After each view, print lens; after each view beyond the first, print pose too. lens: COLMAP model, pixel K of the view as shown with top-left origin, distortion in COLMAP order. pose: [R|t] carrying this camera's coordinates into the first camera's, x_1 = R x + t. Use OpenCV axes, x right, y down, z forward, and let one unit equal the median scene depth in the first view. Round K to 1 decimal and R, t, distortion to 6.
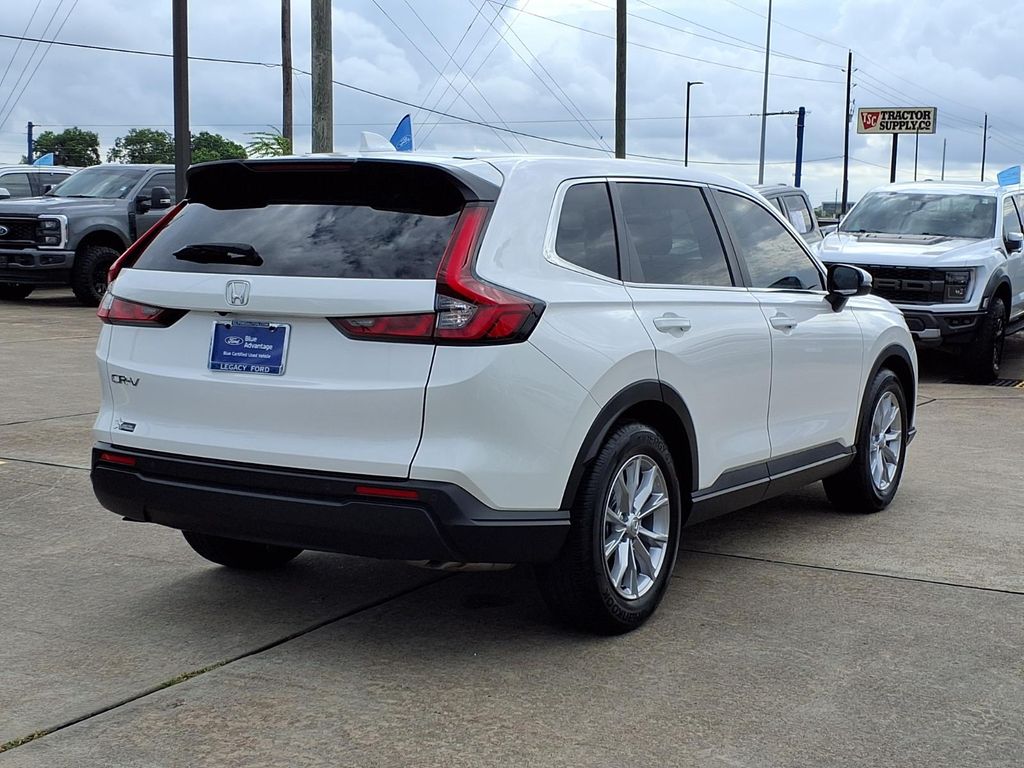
lens RADIAL K [[1437.5, 0, 544.0], [0, 1437.5, 385.2], [0, 0, 1]] dist [0.267535, -0.868066]
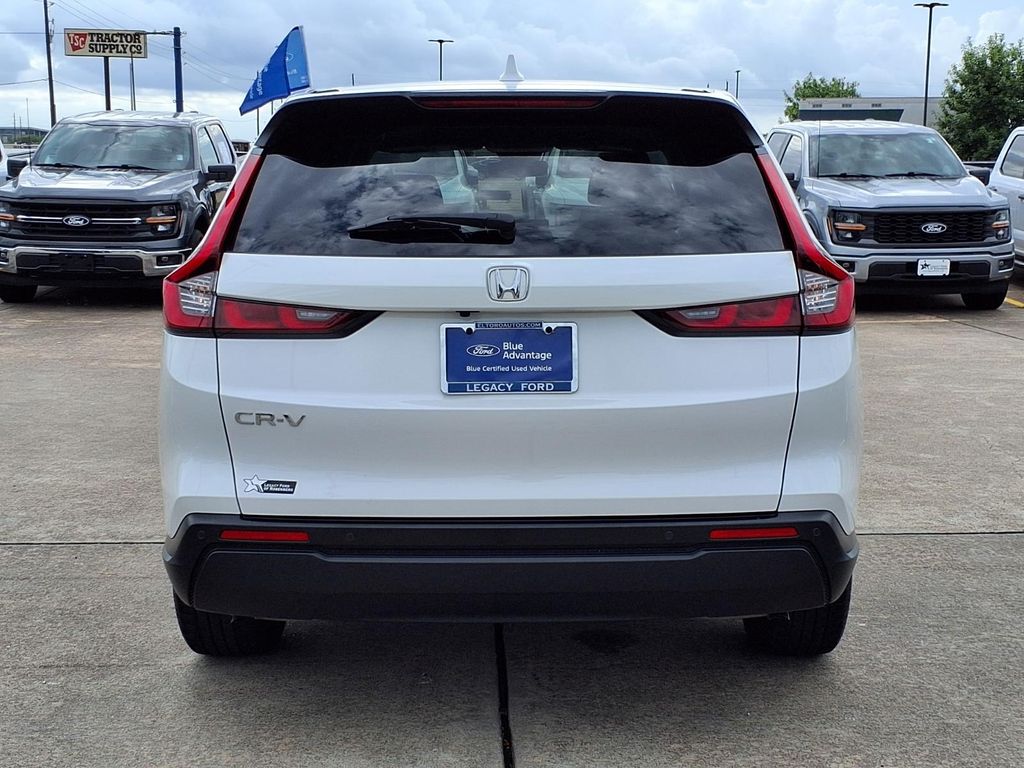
lens RADIAL K [[1437.5, 0, 544.0], [0, 1437.5, 385.2], [0, 0, 1]] dist [0.267535, -0.868066]
pose [[0.852870, -0.094006, 0.513590, -0.523154], [0.068577, 0.995305, 0.068297, -0.056620], [-0.517599, -0.023028, 0.855313, 0.357363]]
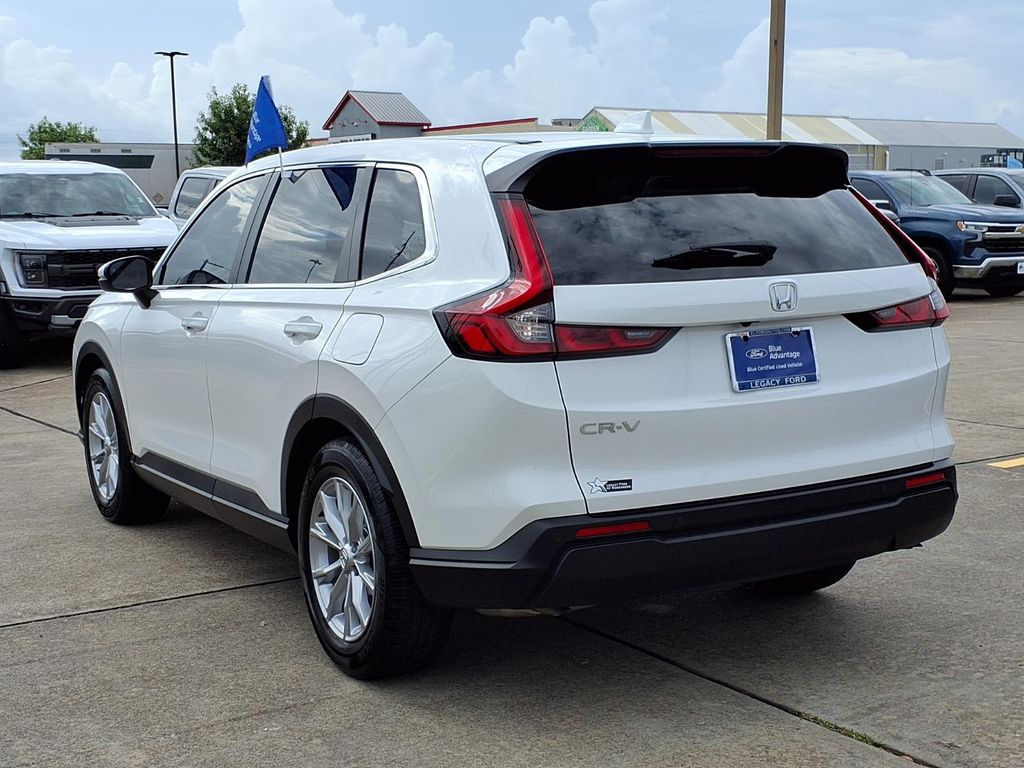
lens RADIAL K [[1437.5, 0, 544.0], [0, 1437.5, 385.2], [0, 0, 1]] dist [0.267535, -0.868066]
pose [[0.464138, -0.136629, 0.875162, -0.973598], [0.121562, 0.988508, 0.089855, -0.099156], [-0.877382, 0.064682, 0.475413, 0.663989]]
